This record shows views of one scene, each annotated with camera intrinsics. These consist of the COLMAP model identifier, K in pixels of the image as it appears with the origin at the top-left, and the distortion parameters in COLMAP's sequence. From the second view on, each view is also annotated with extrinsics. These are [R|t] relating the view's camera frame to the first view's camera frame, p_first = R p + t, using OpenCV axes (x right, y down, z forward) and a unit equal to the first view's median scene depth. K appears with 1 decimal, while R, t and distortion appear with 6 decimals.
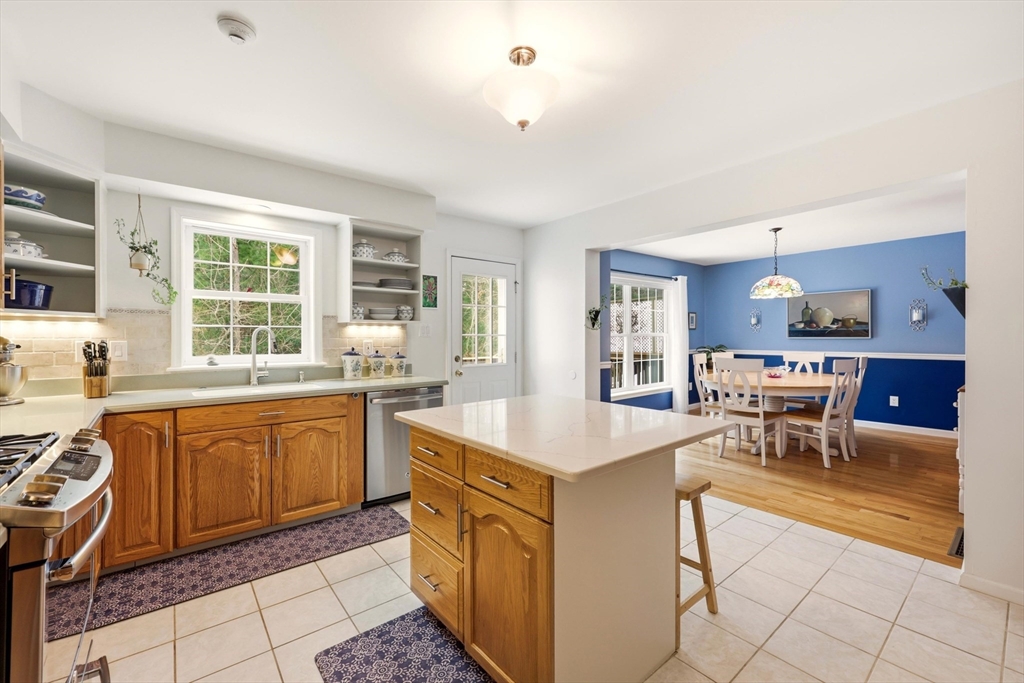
lens RADIAL K [[422.9, 0, 507.0], [0, 422.9, 338.9], [0, 0, 1]] dist [-0.000107, 0.001718]
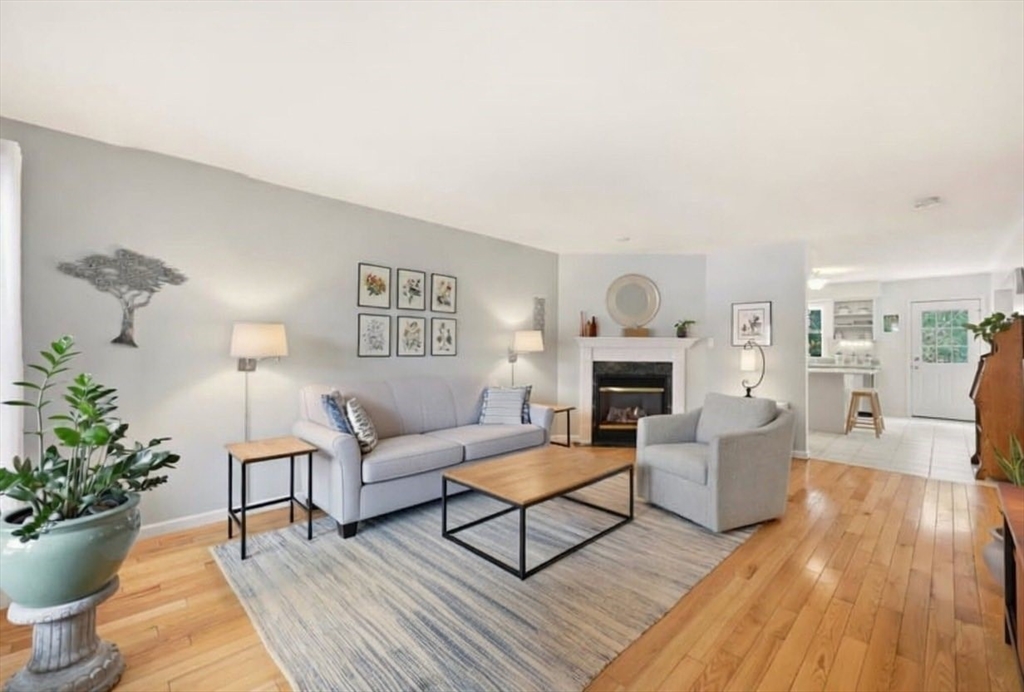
lens RADIAL K [[434.4, 0, 509.0], [0, 434.4, 344.3], [0, 0, 1]] dist [0.011606, -0.000784]
pose [[0.091134, 0.002830, -0.995835, 1.843198], [-0.007800, 0.999967, 0.002128, -0.007926], [0.995808, 0.007573, 0.091153, -1.027820]]
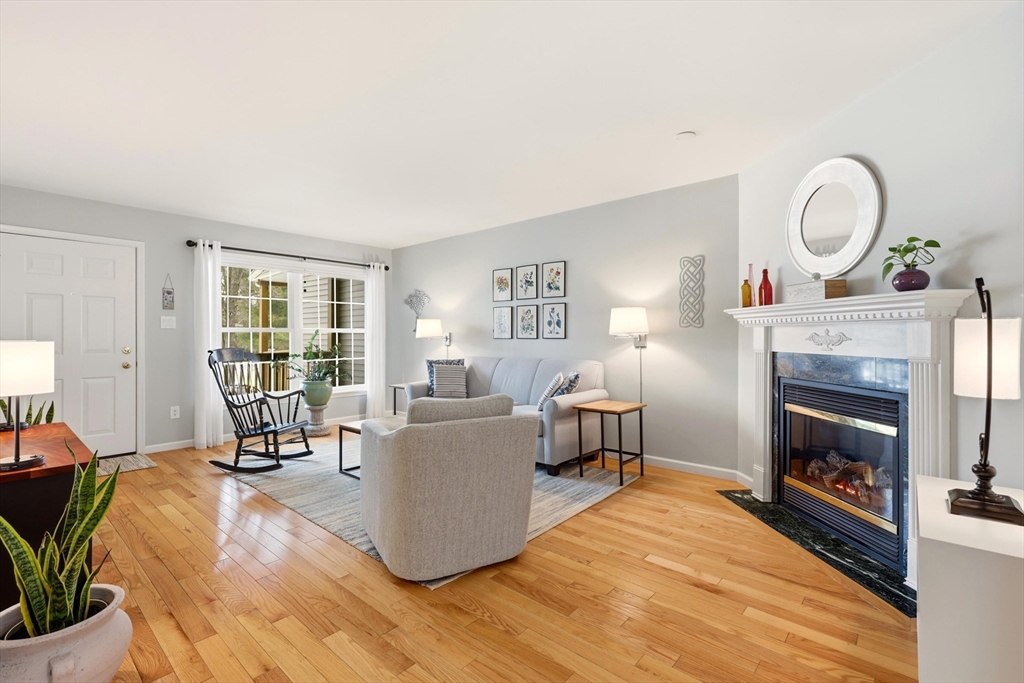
lens RADIAL K [[448.1, 0, 508.8], [0, 448.1, 340.7], [0, 0, 1]] dist [0.001659, 0.000529]
pose [[-0.984941, 0.010224, -0.172591, 0.951247], [0.008345, 0.999898, 0.011609, 0.017747], [0.172692, 0.009994, -0.984925, 0.202667]]
